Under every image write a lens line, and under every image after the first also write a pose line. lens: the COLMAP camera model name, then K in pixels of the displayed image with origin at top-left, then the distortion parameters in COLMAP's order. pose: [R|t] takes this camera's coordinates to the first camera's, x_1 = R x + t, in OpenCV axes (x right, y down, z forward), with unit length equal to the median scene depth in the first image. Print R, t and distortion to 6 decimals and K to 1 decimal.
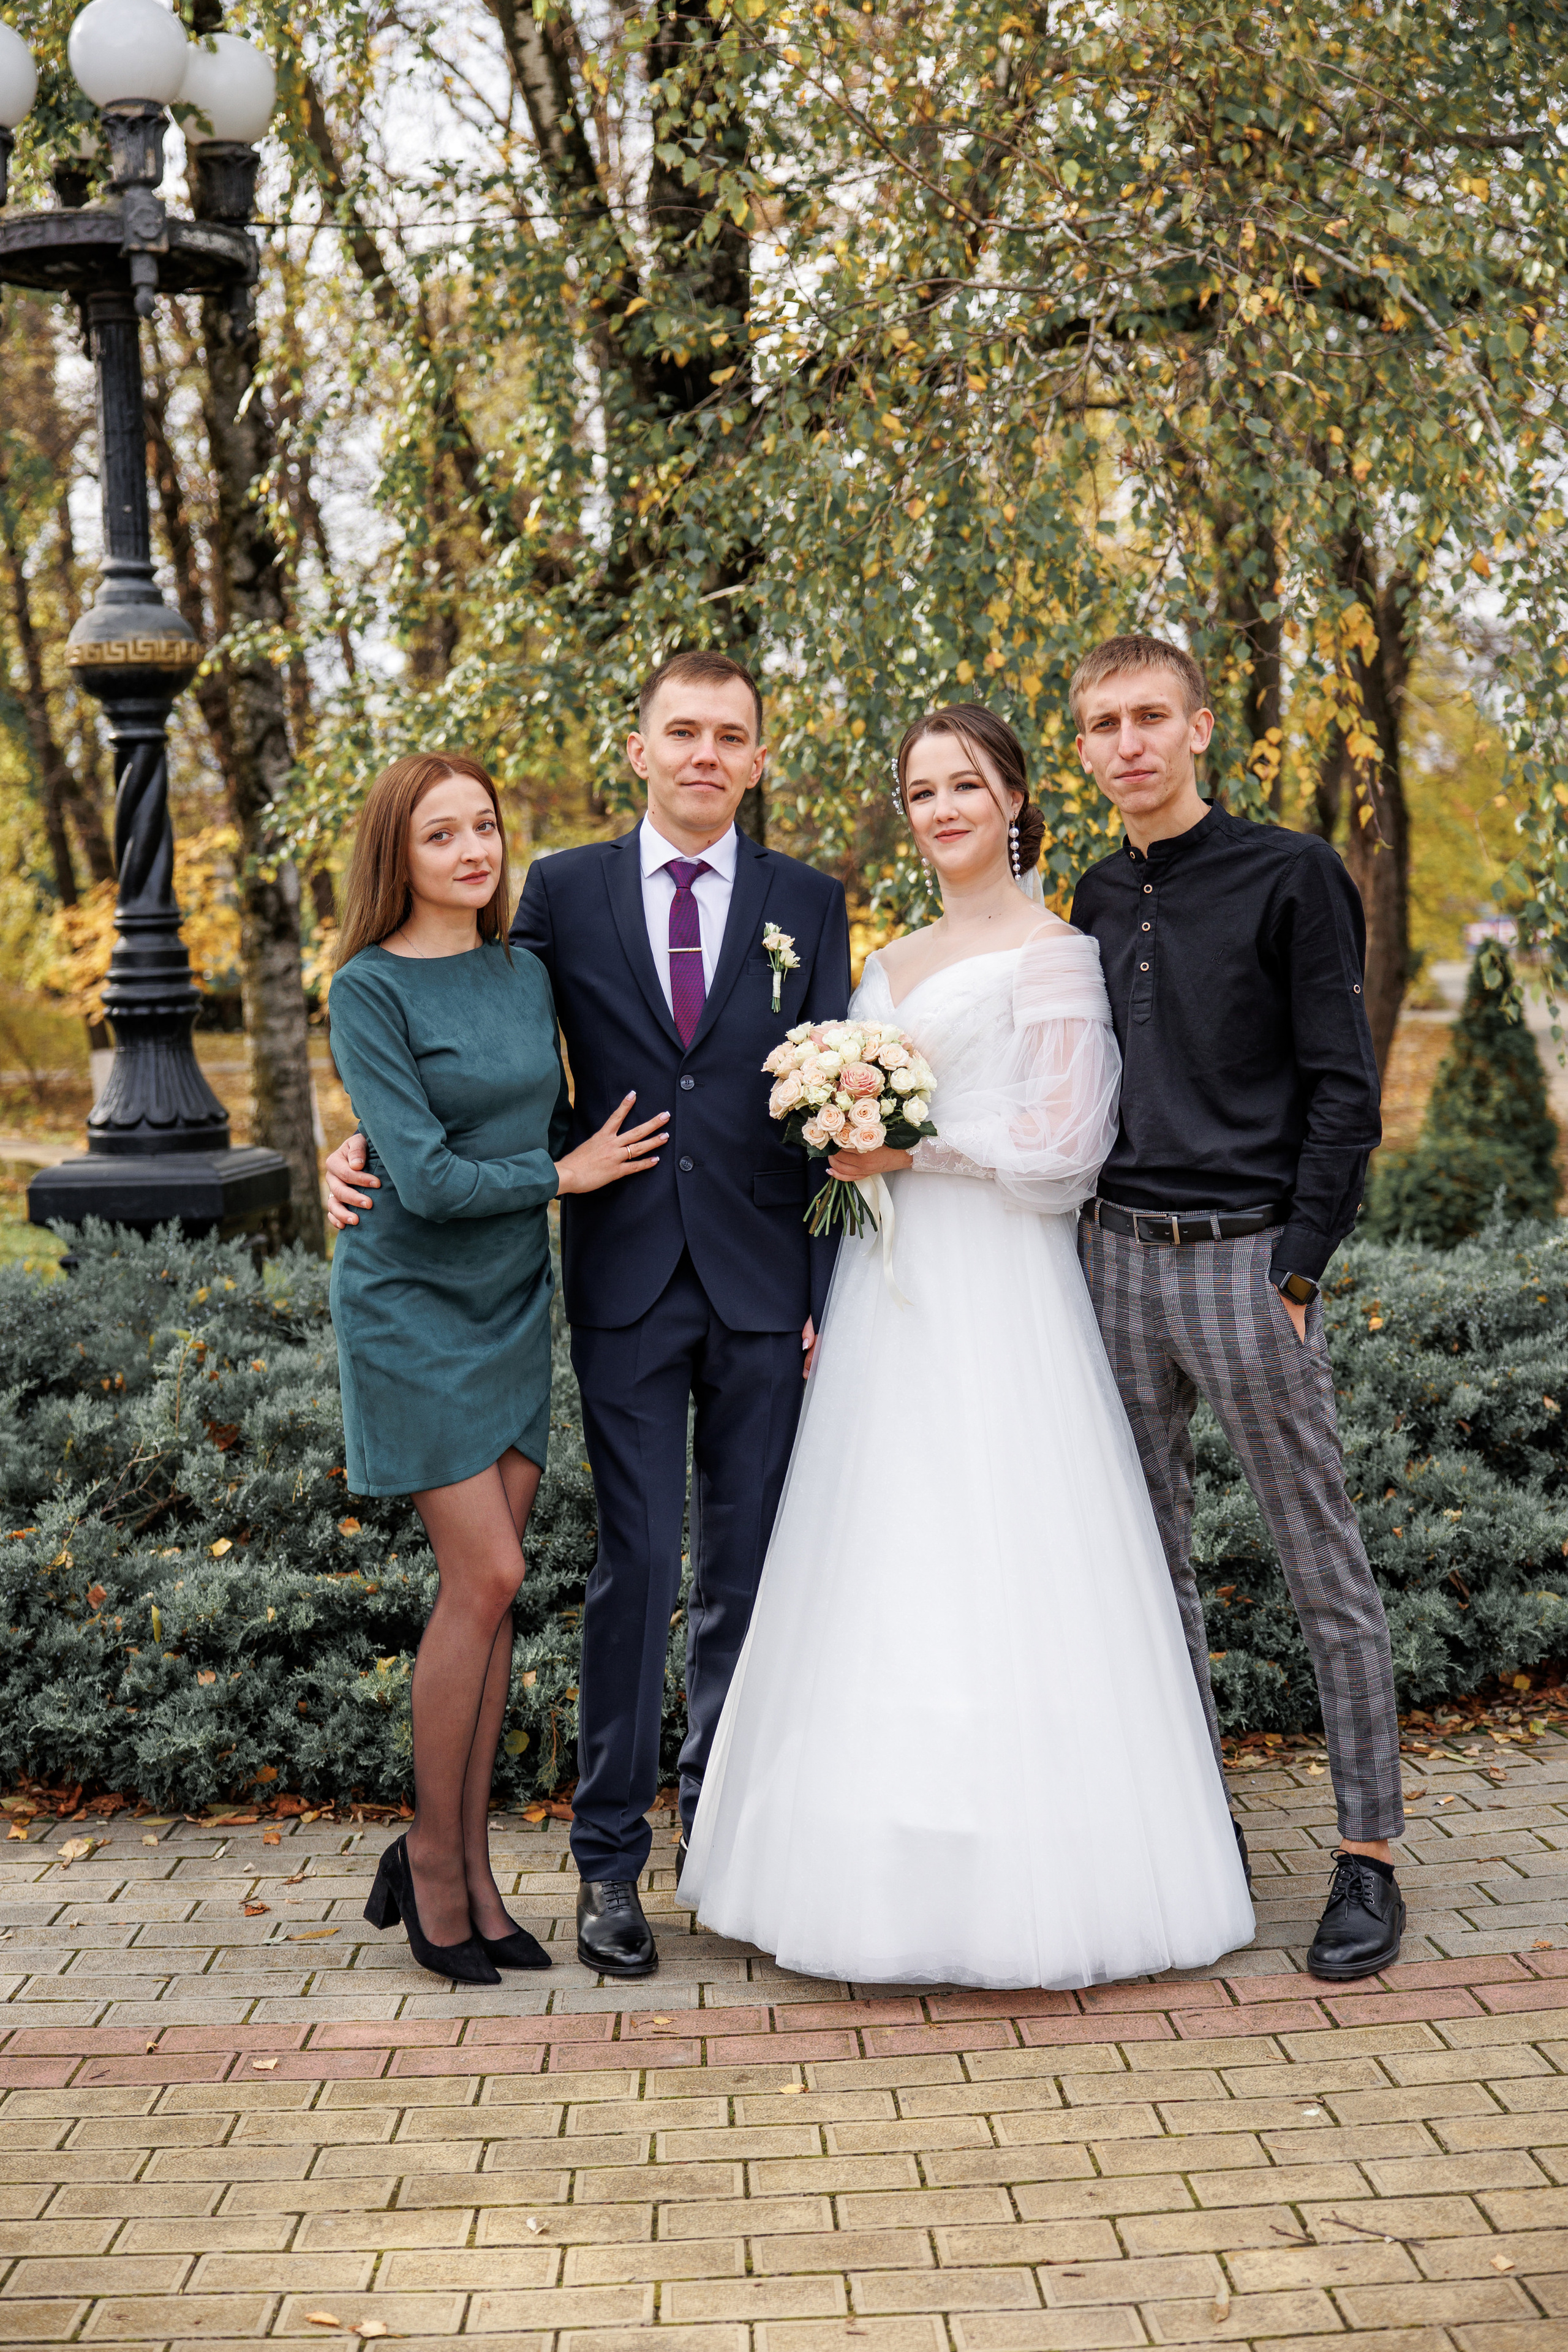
lens RADIAL K [[3184.4, 0, 784.0], [0, 3184.4, 1176.0], [0, 0, 1]] dist [0.000396, 0.073498]
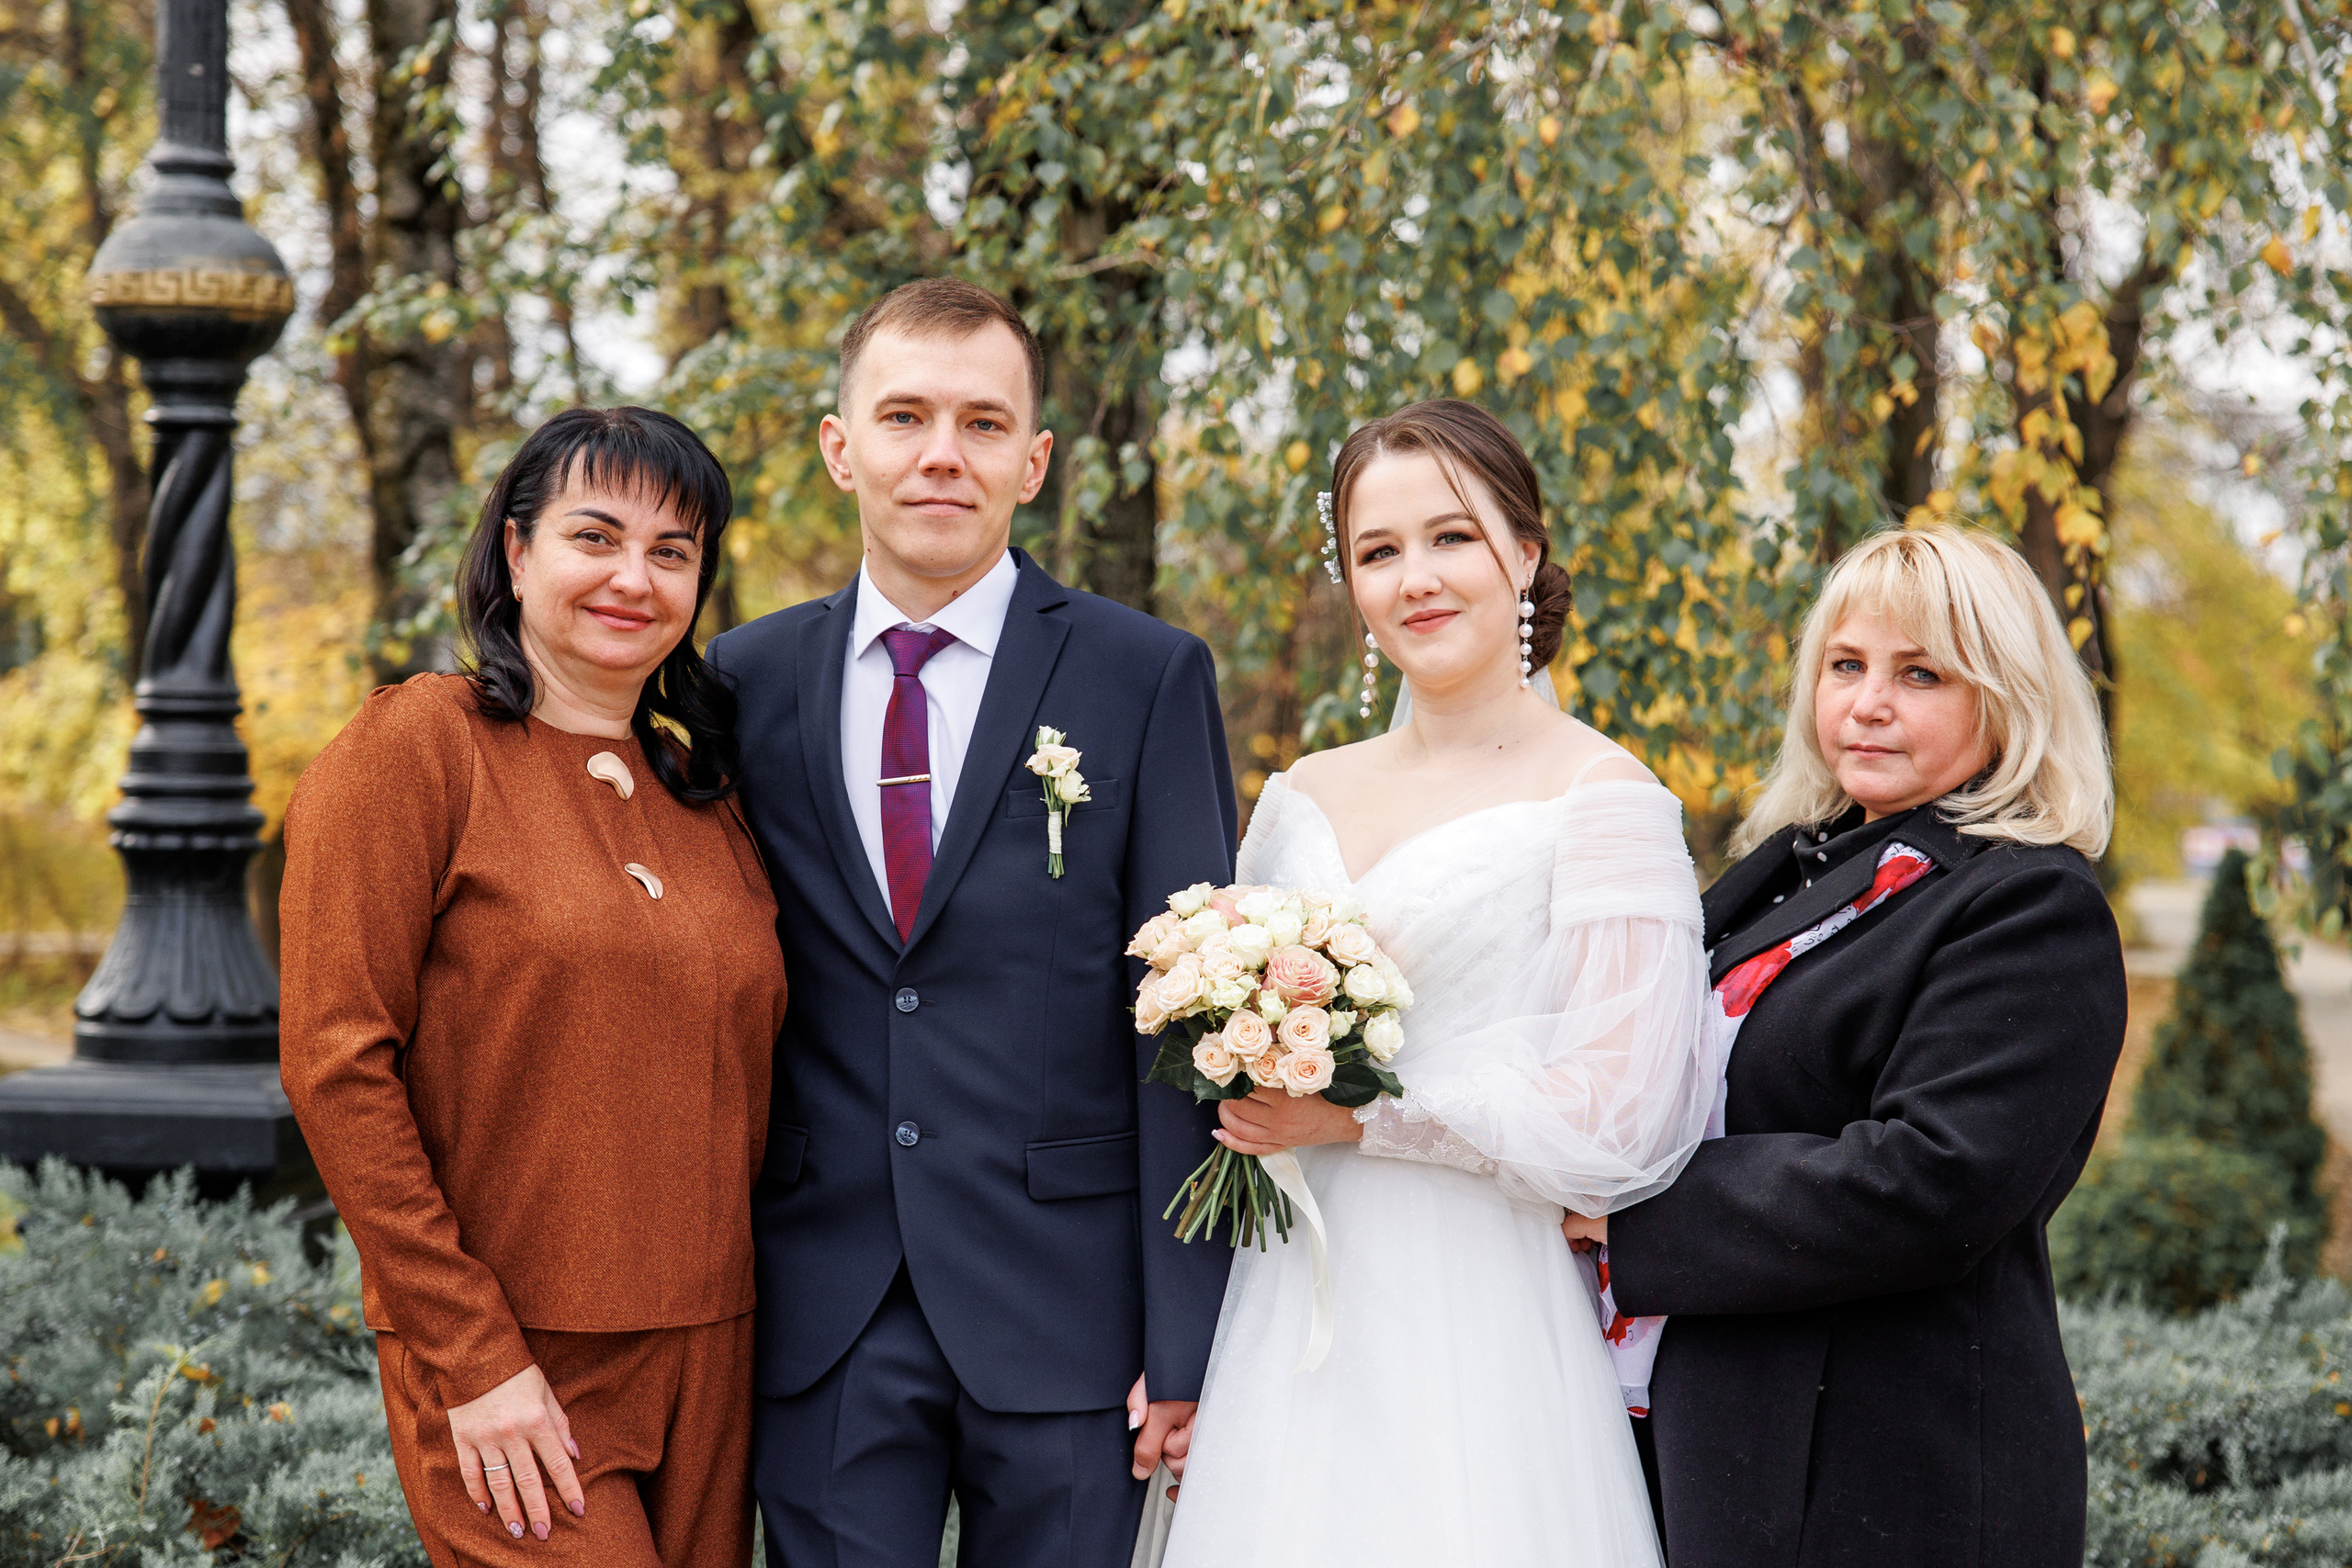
lens RADIAL K [[4601.1, 0, 1186.1], [0, 4601.1, 863.8], [0, 0, 1]] dist [0.078706, -0.391496]
pose [[0.998702, 0.050929, -0.001040, 0.007556], [-0.050897, 0.996841, -0.060975, -0.001470], [-0.002068, 0.060948, 0.998139, 0.103844]]
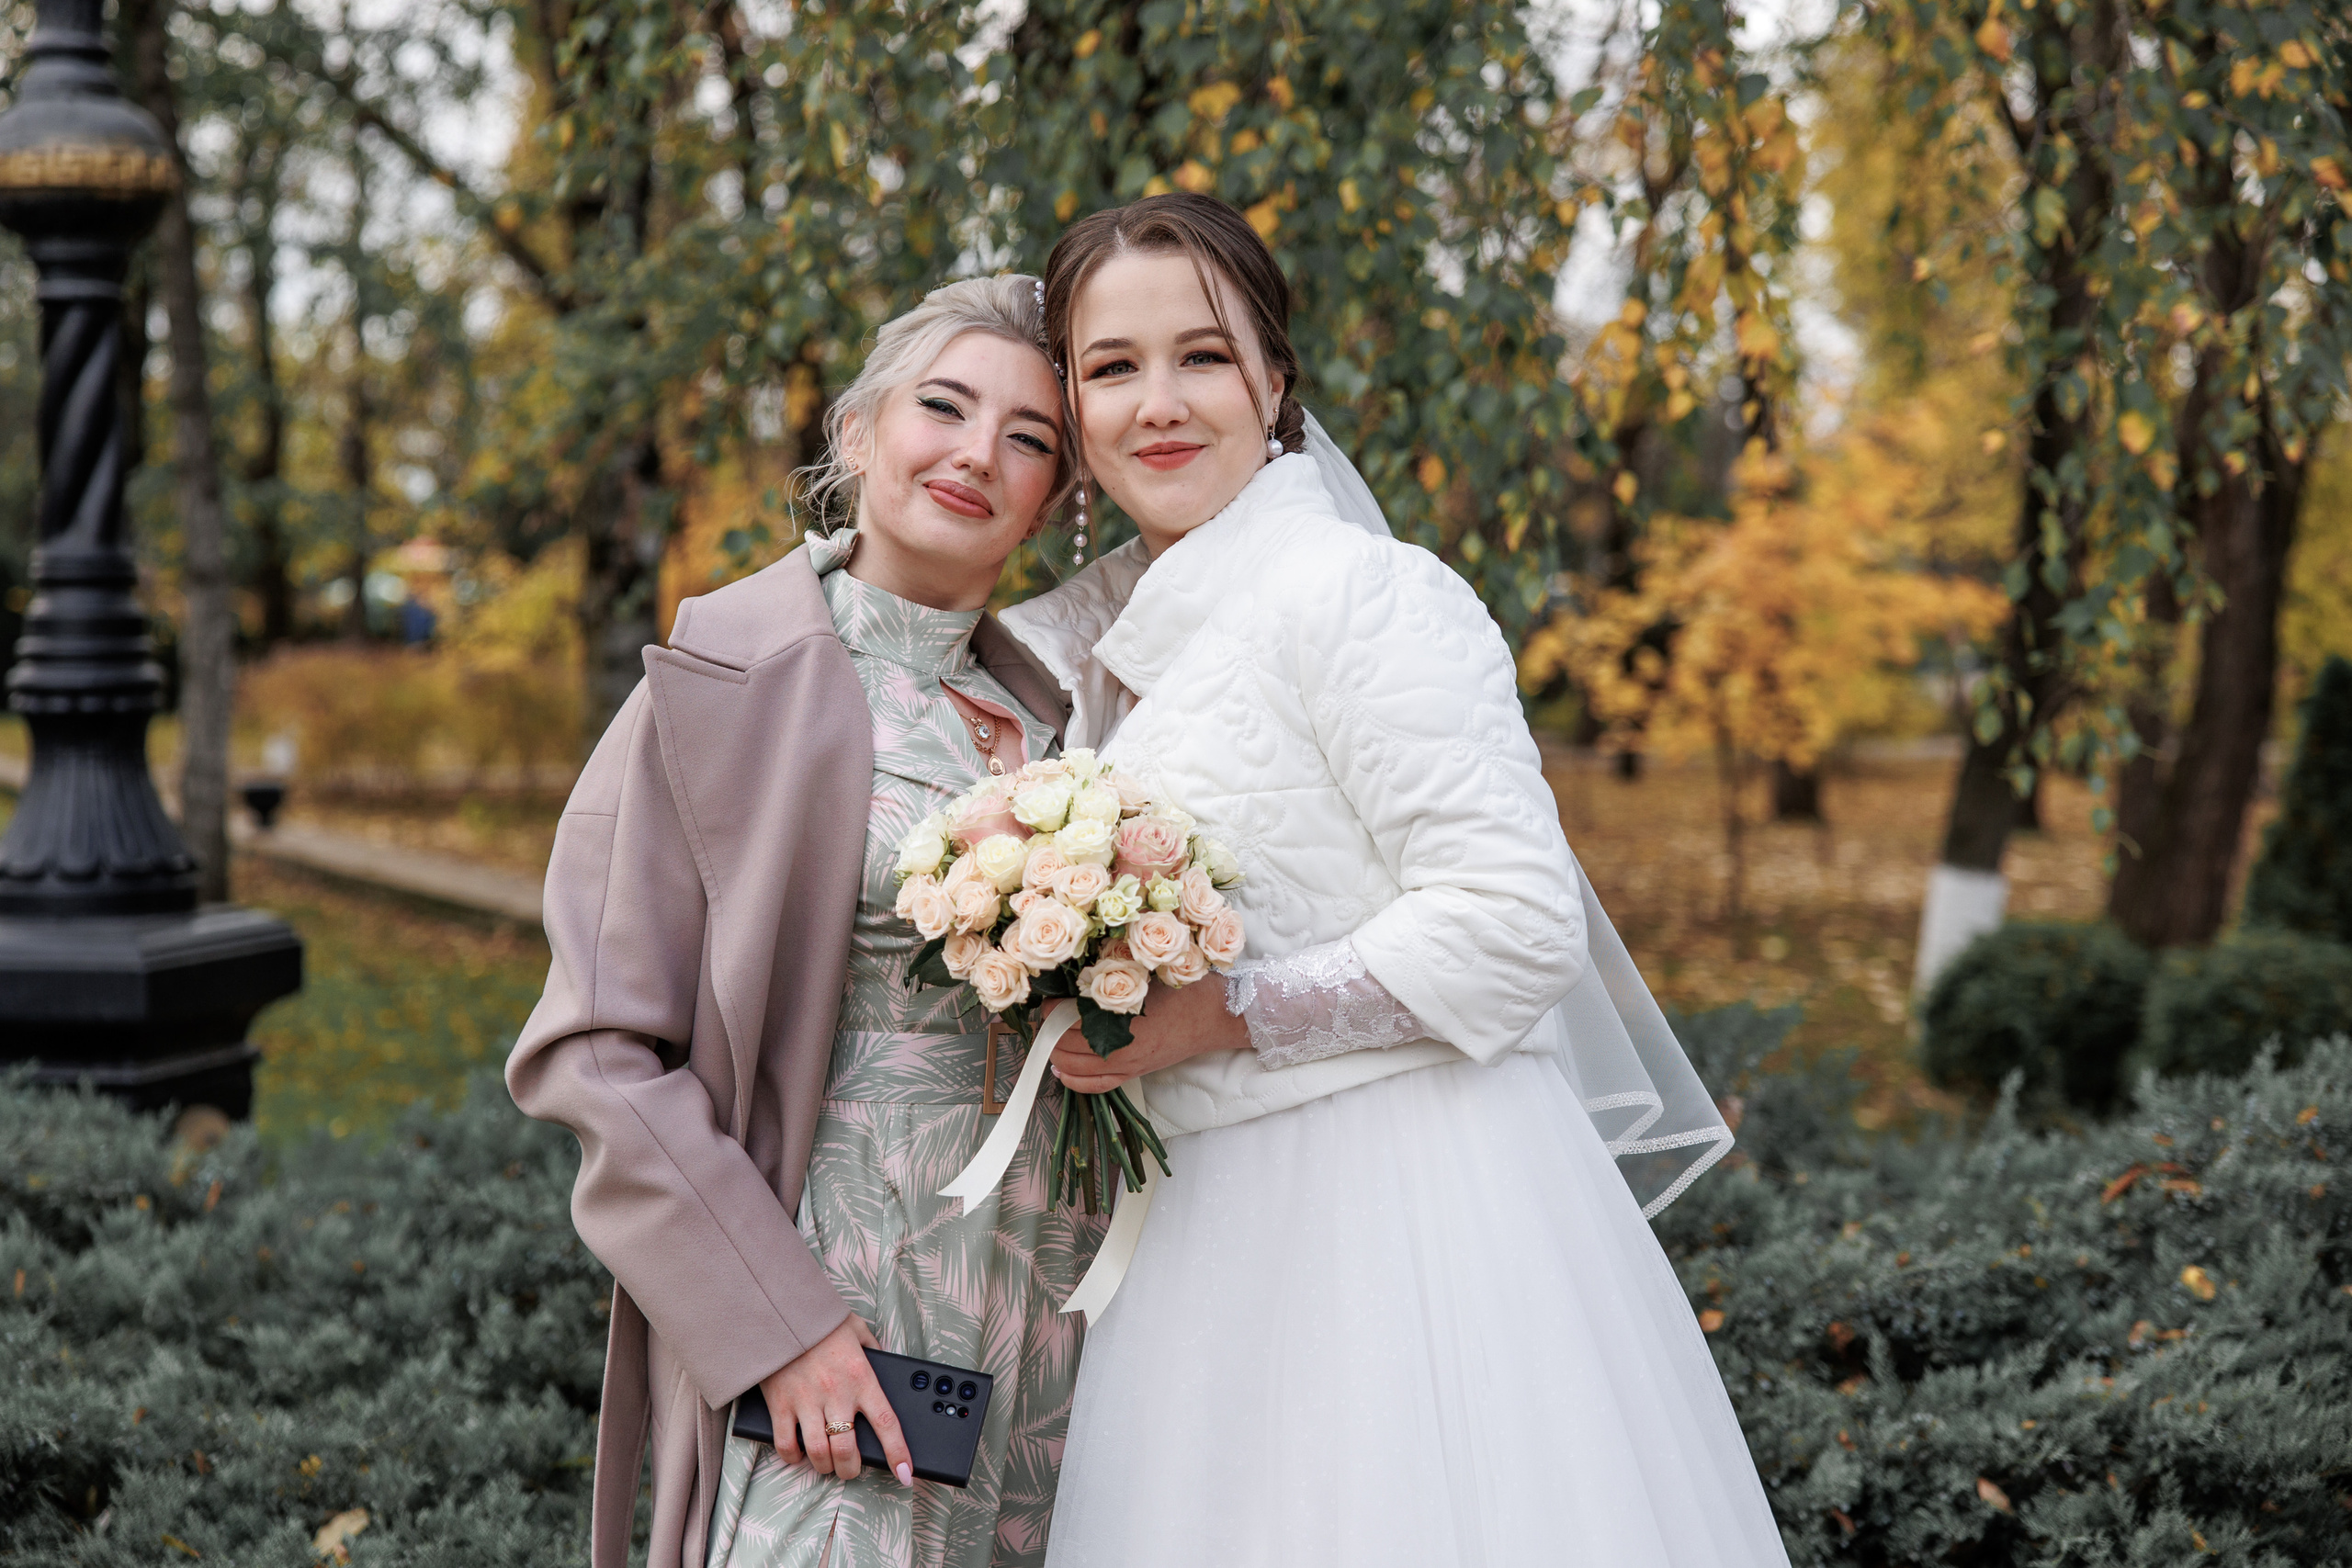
lens RADIAL K [[3818.4, 0, 1176.0], [0, 3818.4, 784.0], [0, 0, 1]] dist [0.043361, -0.060994]
pose [[0.992517, 0.031580, -0.117950, 0.192521], [-0.035519, 0.998874, -0.031444, -0.027867], [0.116824, 0.035399, 0.992522, 0.352540]]
